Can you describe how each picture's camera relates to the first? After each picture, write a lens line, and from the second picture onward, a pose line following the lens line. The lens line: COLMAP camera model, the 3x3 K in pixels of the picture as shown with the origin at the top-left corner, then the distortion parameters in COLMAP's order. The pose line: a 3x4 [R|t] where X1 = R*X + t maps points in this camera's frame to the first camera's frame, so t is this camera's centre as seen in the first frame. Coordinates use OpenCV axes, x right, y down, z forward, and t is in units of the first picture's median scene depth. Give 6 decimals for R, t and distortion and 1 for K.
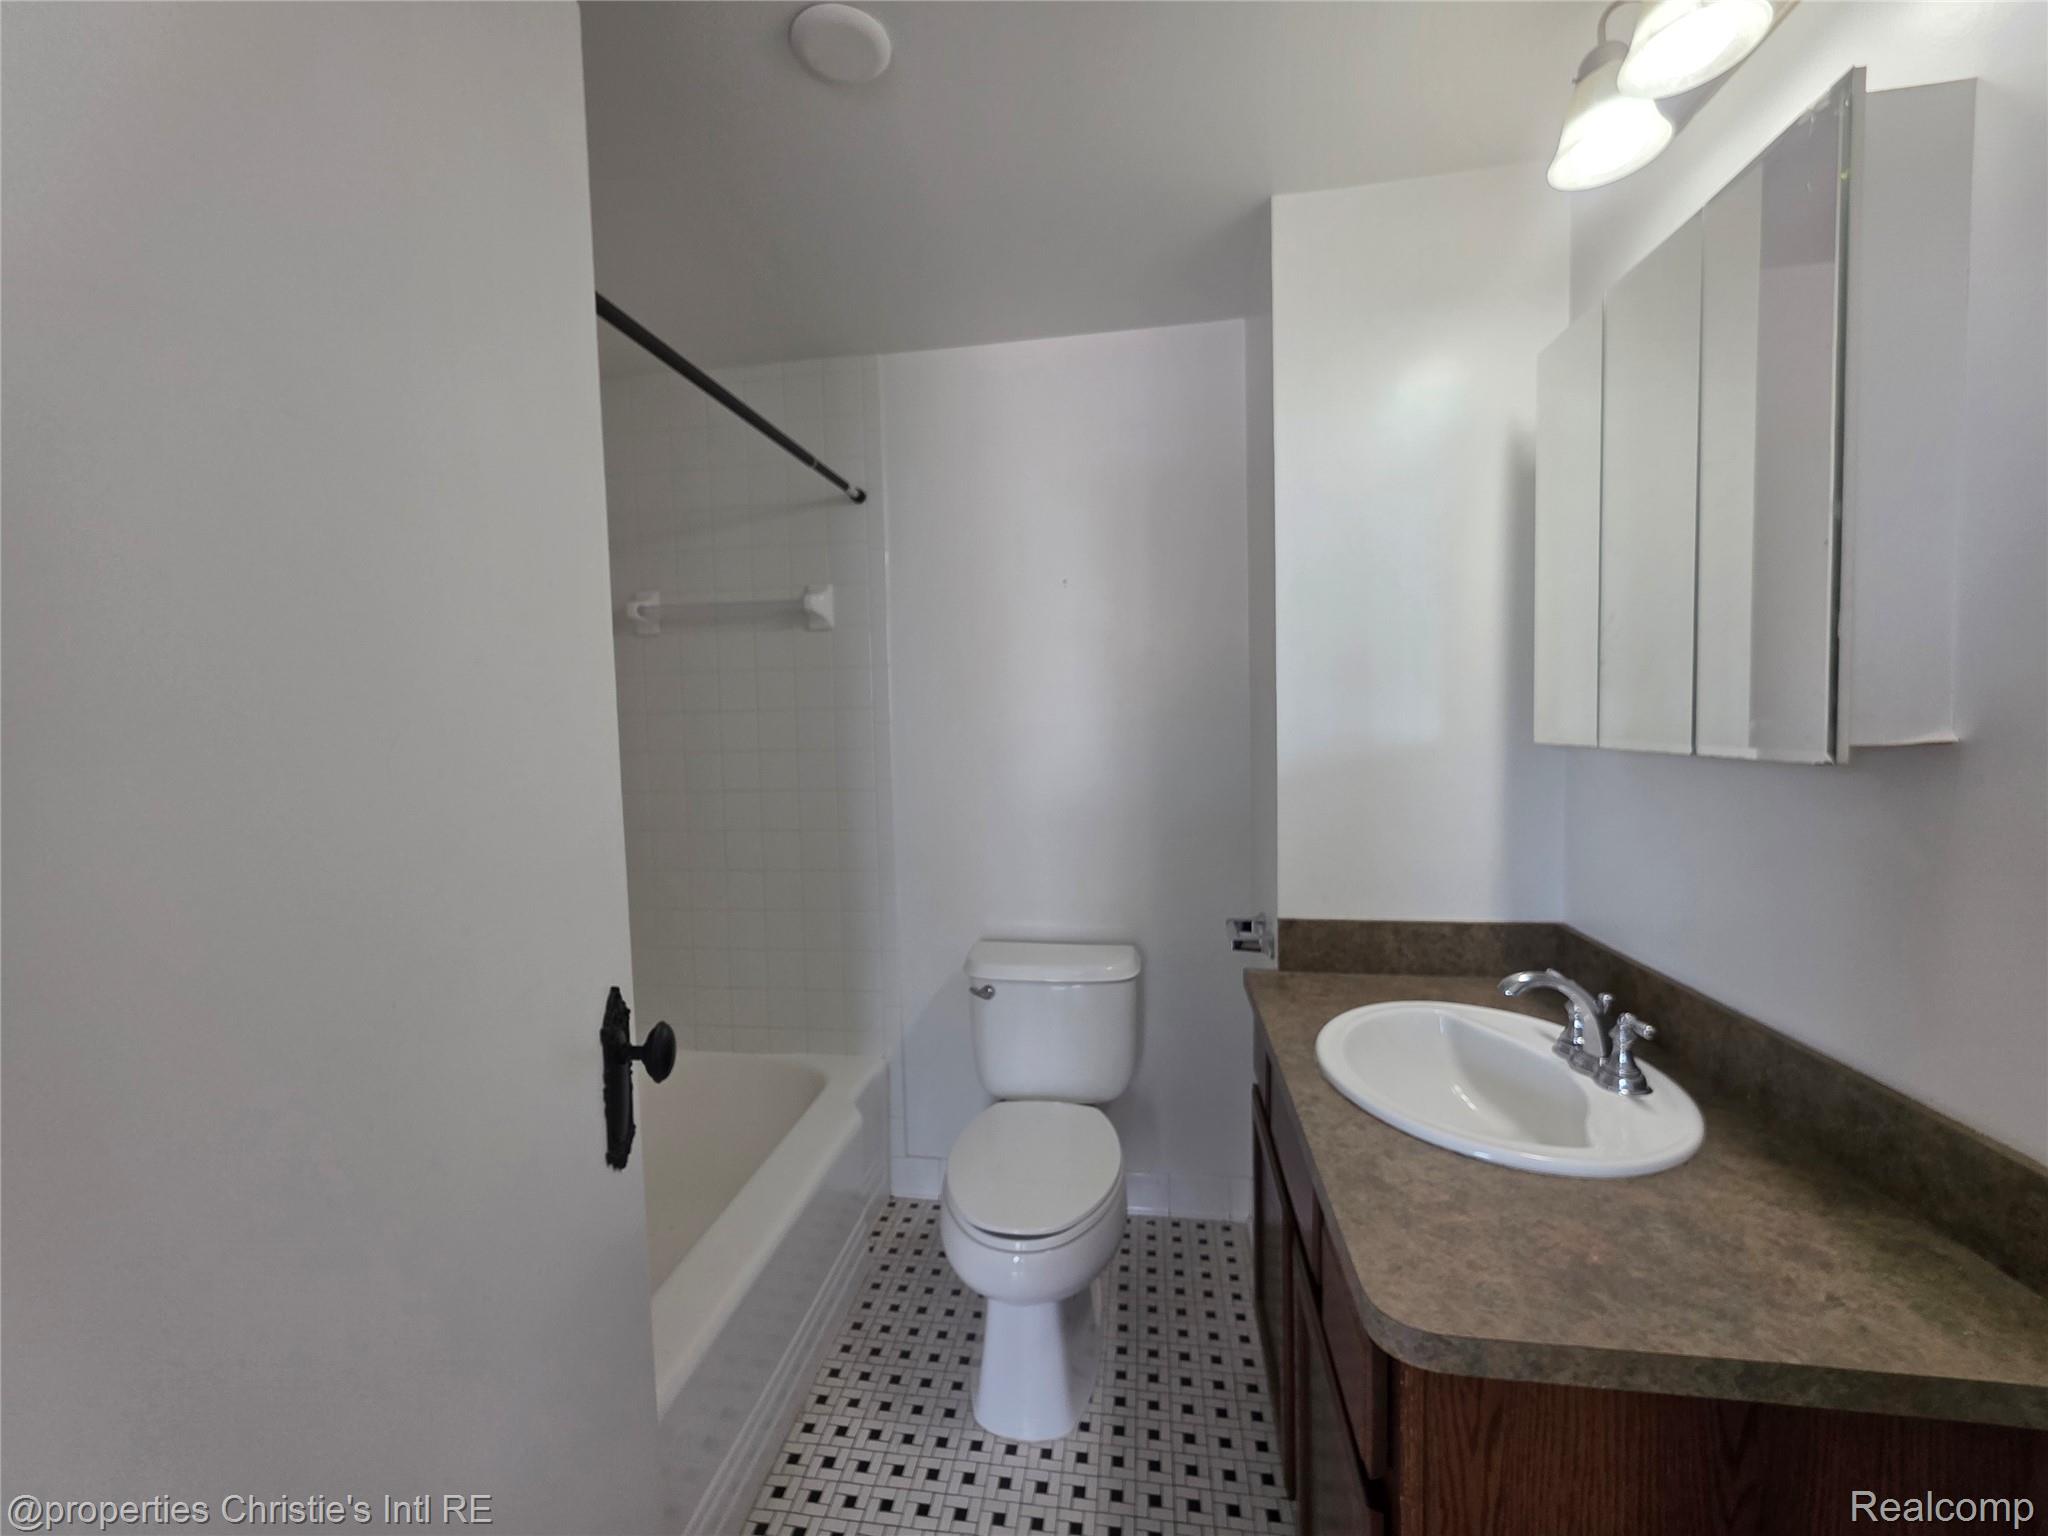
lens RADIAL K [[823.3, 0, 1021.9], [0, 823.3, 766.3], [0, 0, 1]] dist [0.000409, 0.000323]
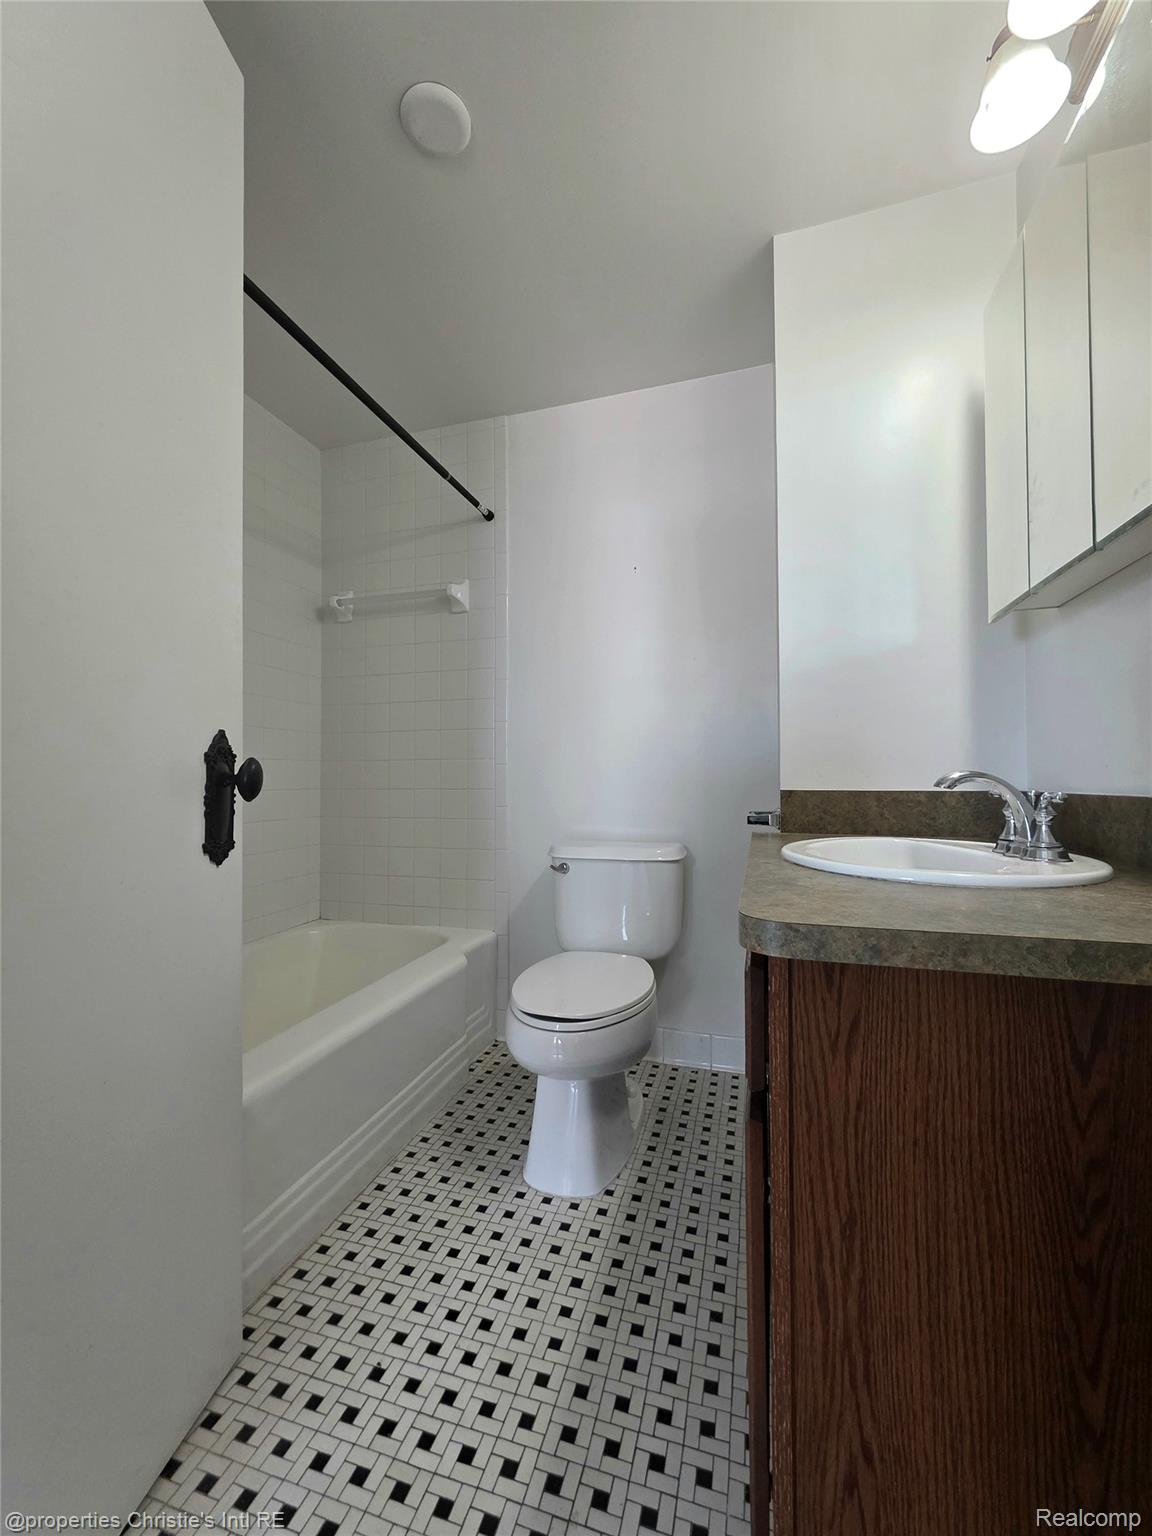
lens RADIAL K [[611.0, 0, 576.0], [0, 611.0, 768.0], [0, 0, 1]] dist [0.000562, 0.000192]
pose [[0.989805, 0.017433, -0.141360, 0.153051], [-0.027600, 0.997145, -0.070287, 0.251106], [0.139732, 0.073472, 0.987460, 0.052007]]
